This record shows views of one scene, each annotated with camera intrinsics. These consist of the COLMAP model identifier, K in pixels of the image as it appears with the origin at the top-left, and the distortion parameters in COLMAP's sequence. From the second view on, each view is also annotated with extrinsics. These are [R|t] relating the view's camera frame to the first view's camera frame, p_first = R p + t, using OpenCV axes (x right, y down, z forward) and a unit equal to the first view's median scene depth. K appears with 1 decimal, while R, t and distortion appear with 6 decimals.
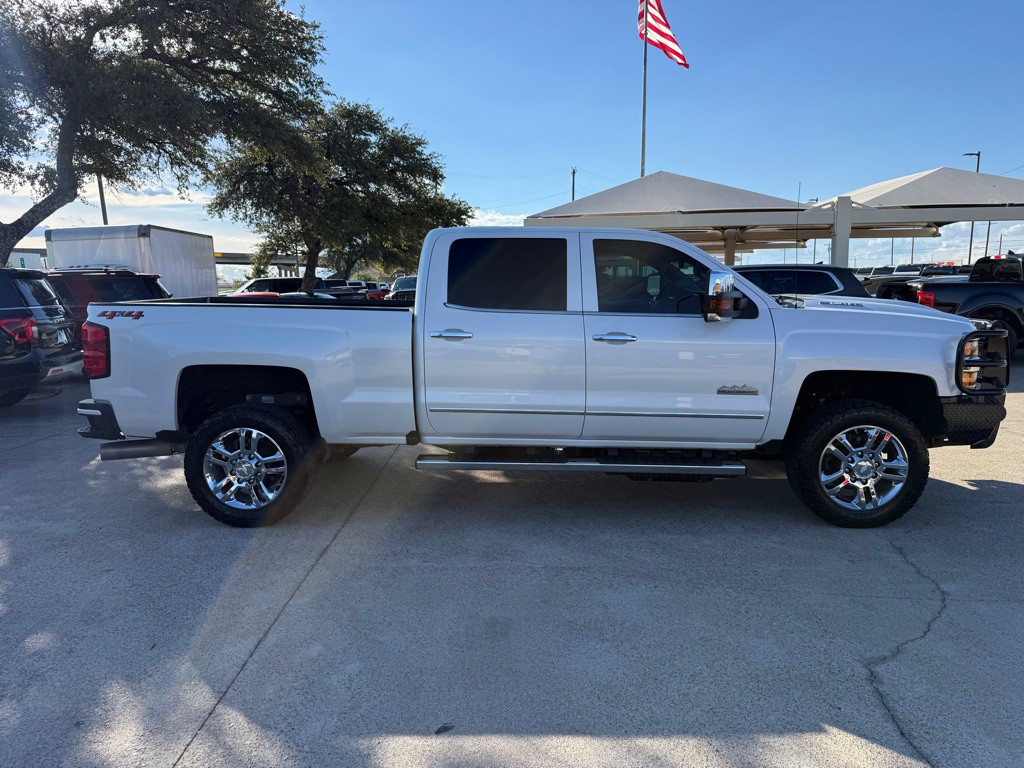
lens RADIAL K [[728.9, 0, 508.3], [0, 728.9, 401.3], [0, 0, 1]] dist [0.002542, -0.006987]
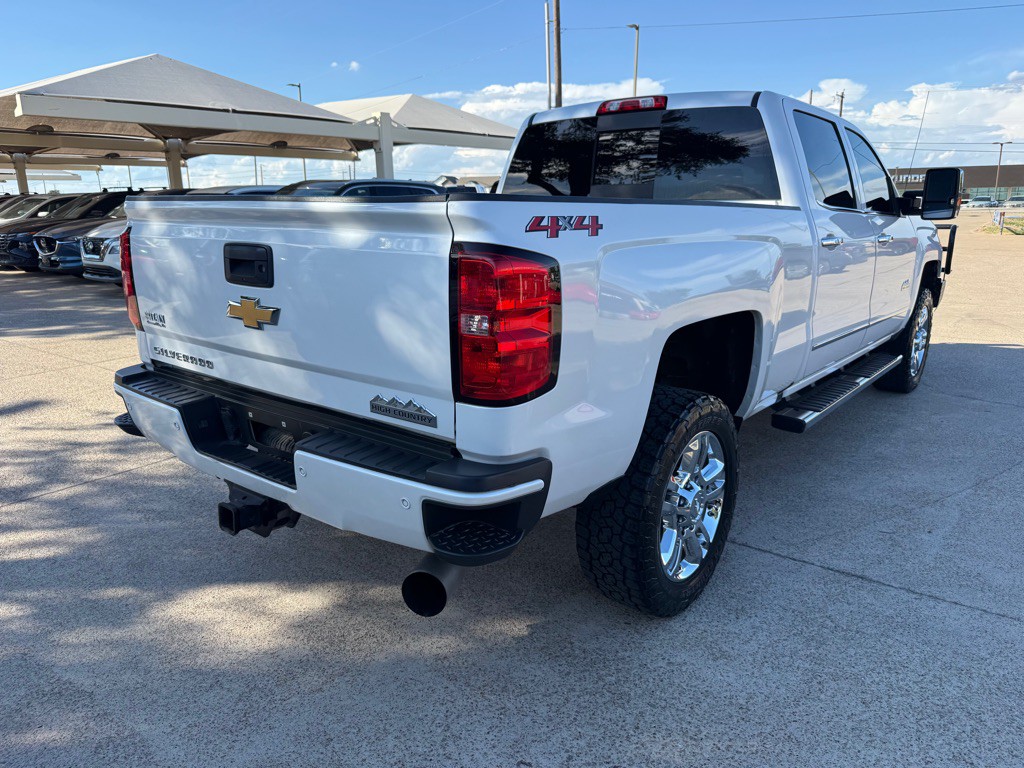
lens RADIAL K [[728.9, 0, 508.0], [0, 728.9, 385.9], [0, 0, 1]] dist [0.002542, -0.006987]
pose [[0.597016, -0.188929, 0.779665, -0.869926], [0.128181, 0.981852, 0.139770, -0.092468], [-0.791923, 0.016493, 0.610398, 0.785147]]
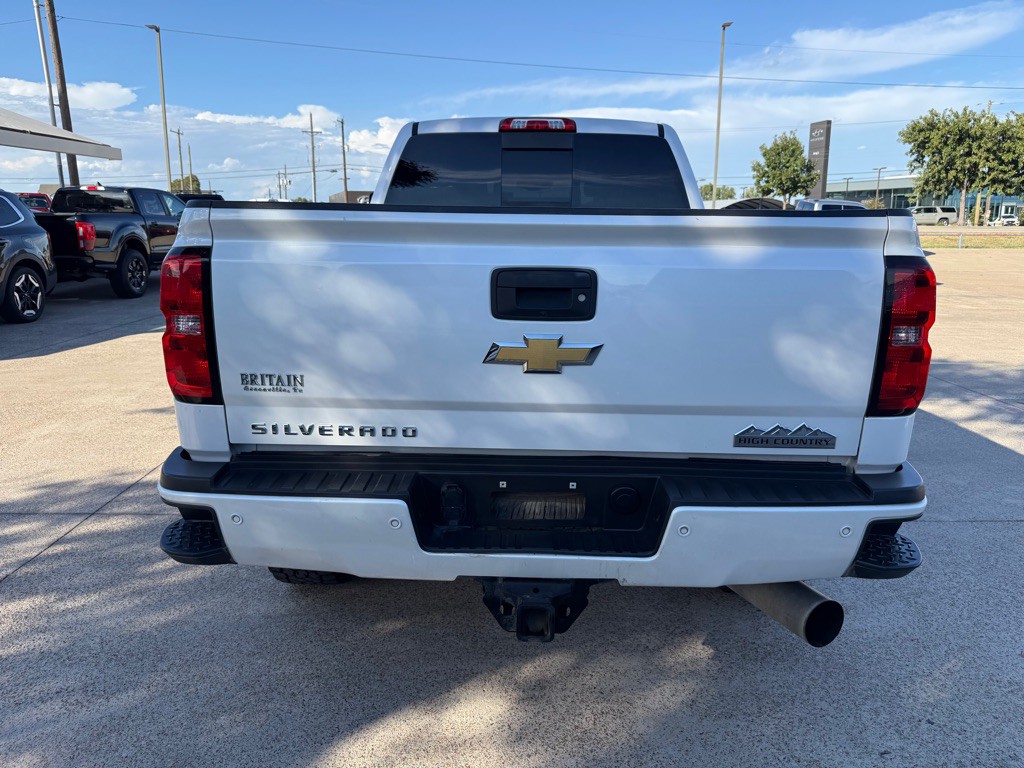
lens RADIAL K [[728.9, 0, 528.8], [0, 728.9, 382.9], [0, 0, 1]] dist [0.002542, -0.006987]
pose [[-0.006207, -0.205640, 0.978608, -0.956821], [0.152811, 0.966938, 0.204156, -0.155124], [-0.988236, 0.150810, 0.025422, 1.191222]]
